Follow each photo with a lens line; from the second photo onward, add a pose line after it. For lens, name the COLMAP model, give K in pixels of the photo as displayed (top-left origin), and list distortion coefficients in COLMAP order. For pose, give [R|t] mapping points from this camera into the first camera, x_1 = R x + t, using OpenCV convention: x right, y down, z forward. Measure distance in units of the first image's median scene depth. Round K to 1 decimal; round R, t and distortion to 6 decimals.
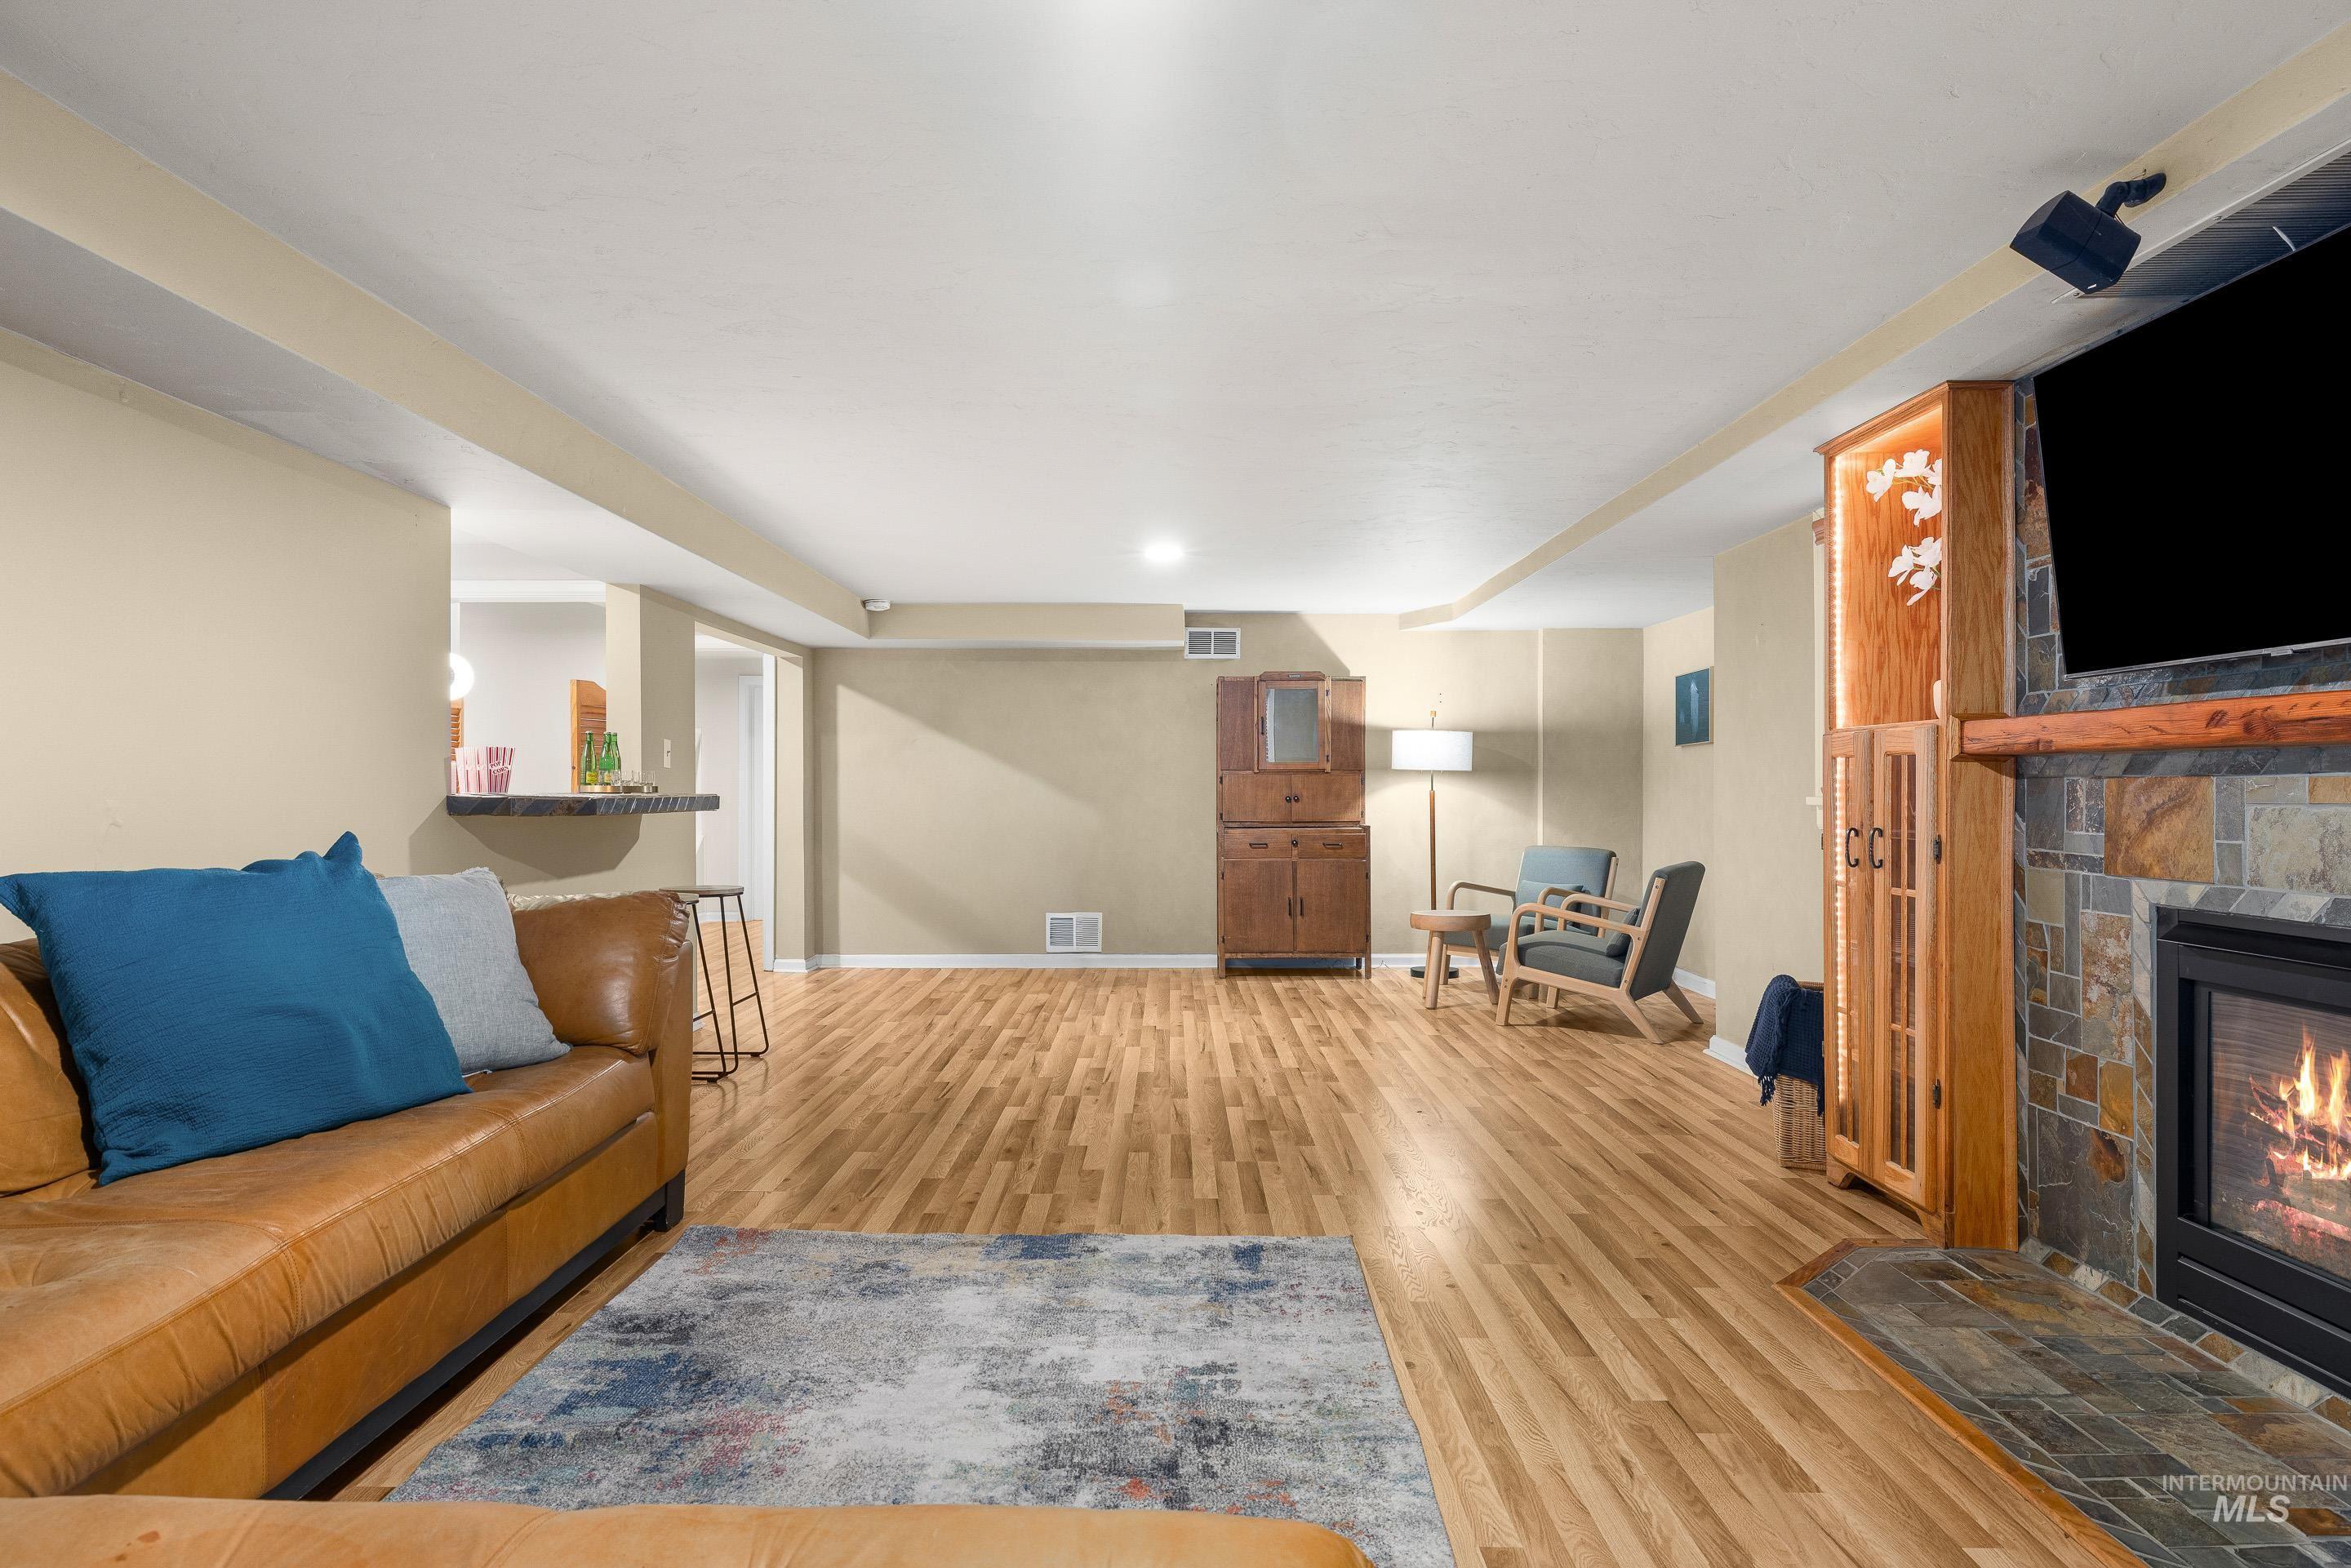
lens RADIAL K [[1075.8, 0, 1187.2], [0, 1075.8, 777.2], [0, 0, 1]] dist [-0.046214, -0.001398]
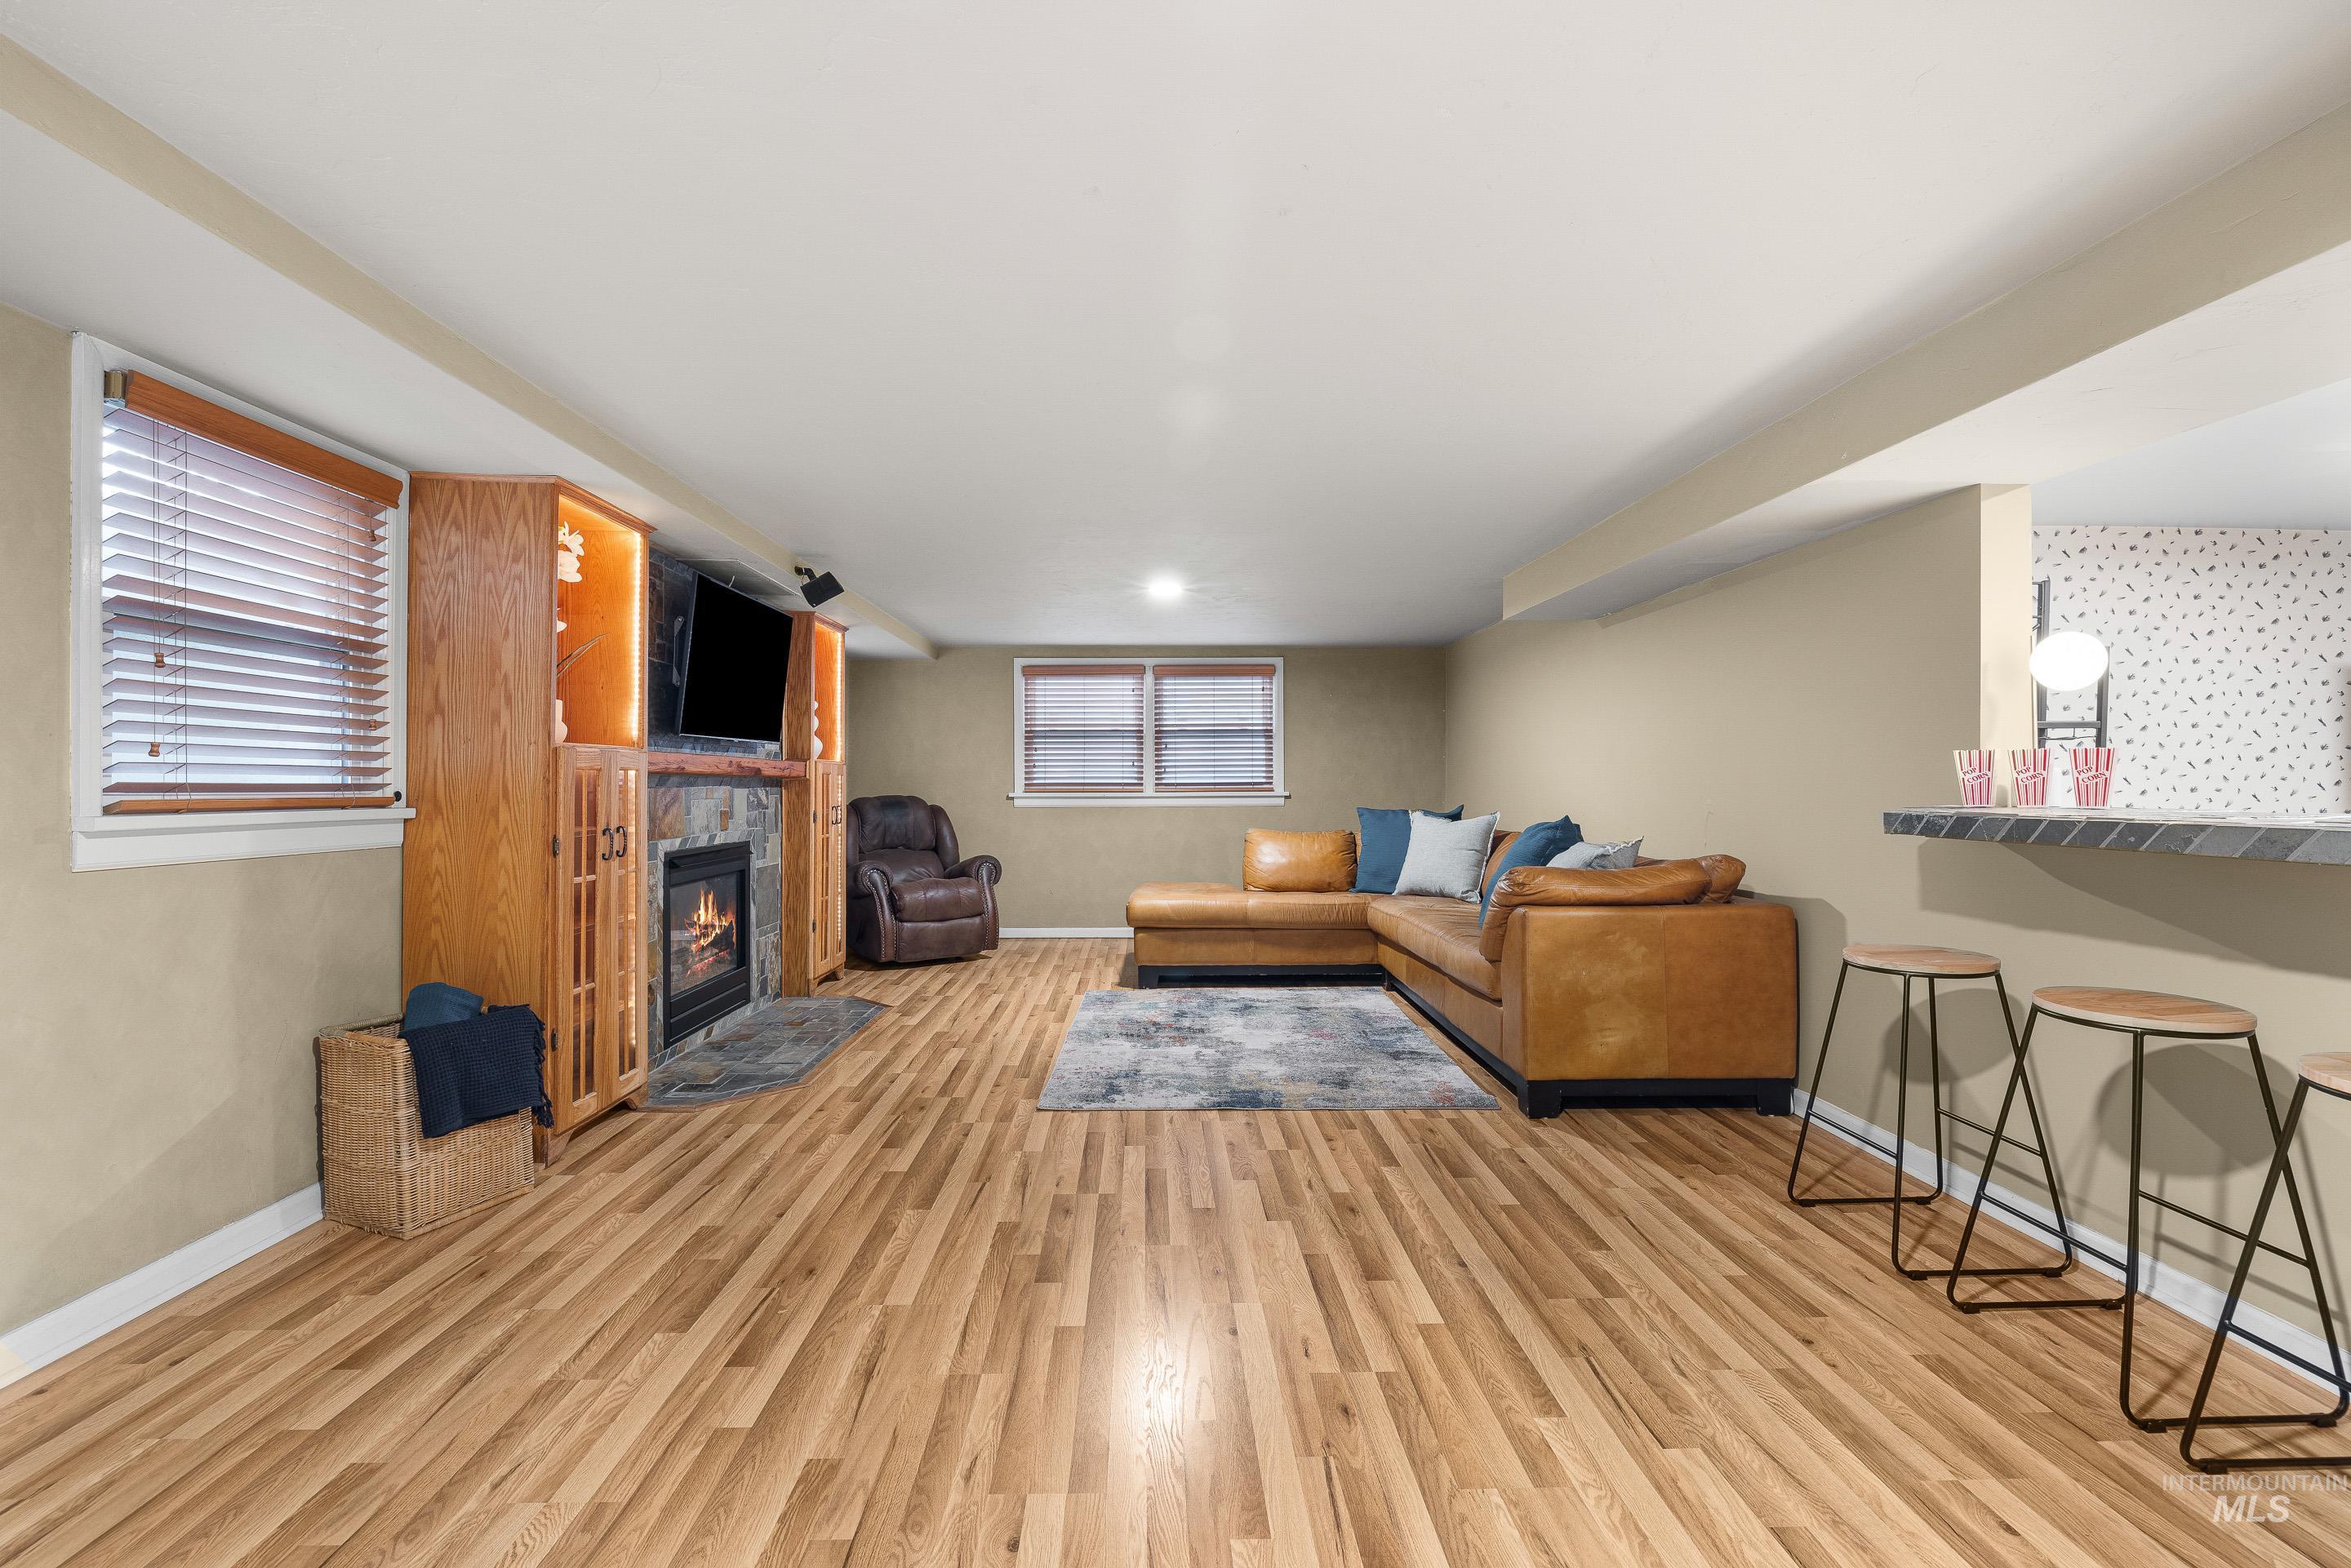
lens RADIAL K [[1075.8, 0, 1166.7], [0, 1075.8, 781.9], [0, 0, 1]] dist [-0.046214, -0.001398]
pose [[-0.999968, -0.000521, -0.008045, -0.007035], [-0.000454, 0.999966, -0.008269, 0.003615], [0.008049, -0.008265, -0.999933, 1.976289]]
